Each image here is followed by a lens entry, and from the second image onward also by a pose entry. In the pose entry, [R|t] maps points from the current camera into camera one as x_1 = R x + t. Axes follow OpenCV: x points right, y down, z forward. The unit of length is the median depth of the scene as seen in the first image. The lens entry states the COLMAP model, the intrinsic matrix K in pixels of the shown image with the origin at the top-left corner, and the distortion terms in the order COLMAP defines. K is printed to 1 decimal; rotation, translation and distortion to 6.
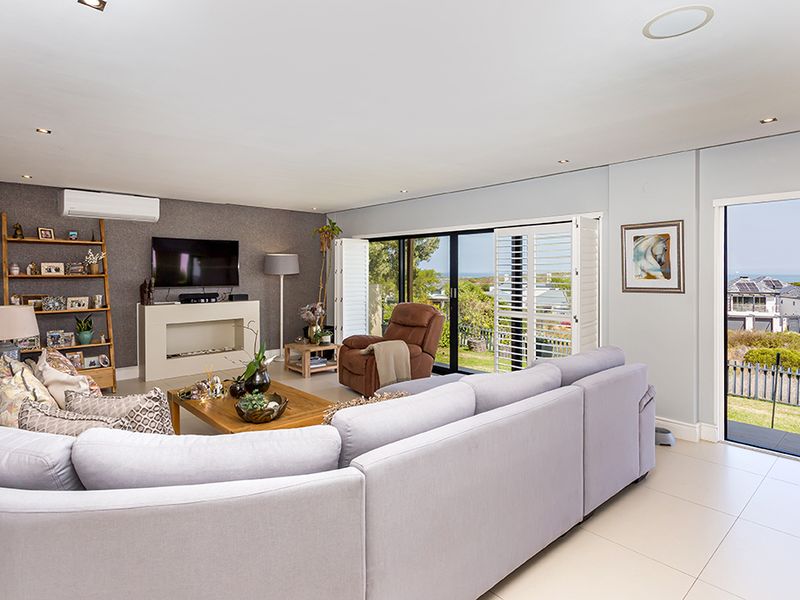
lens RADIAL K [[446.6, 0, 400.4], [0, 446.6, 280.7], [0, 0, 1]] dist [0.001212, 0.000504]
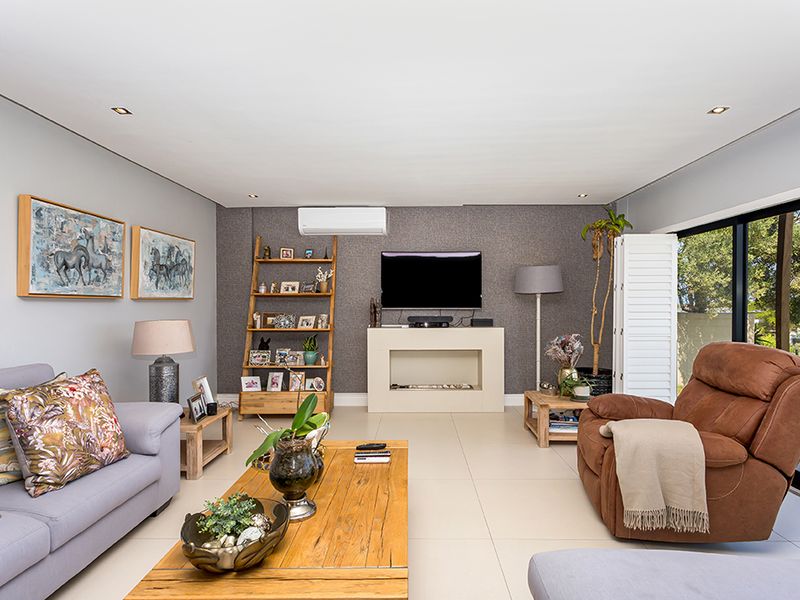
lens RADIAL K [[441.5, 0, 400.8], [0, 441.5, 308.5], [0, 0, 1]] dist [0.001638, 0.000425]
pose [[0.729631, 0.008062, -0.683793, 0.089741], [-0.010539, 0.999944, 0.000545, 0.017318], [0.683759, 0.006809, 0.729676, 0.427049]]
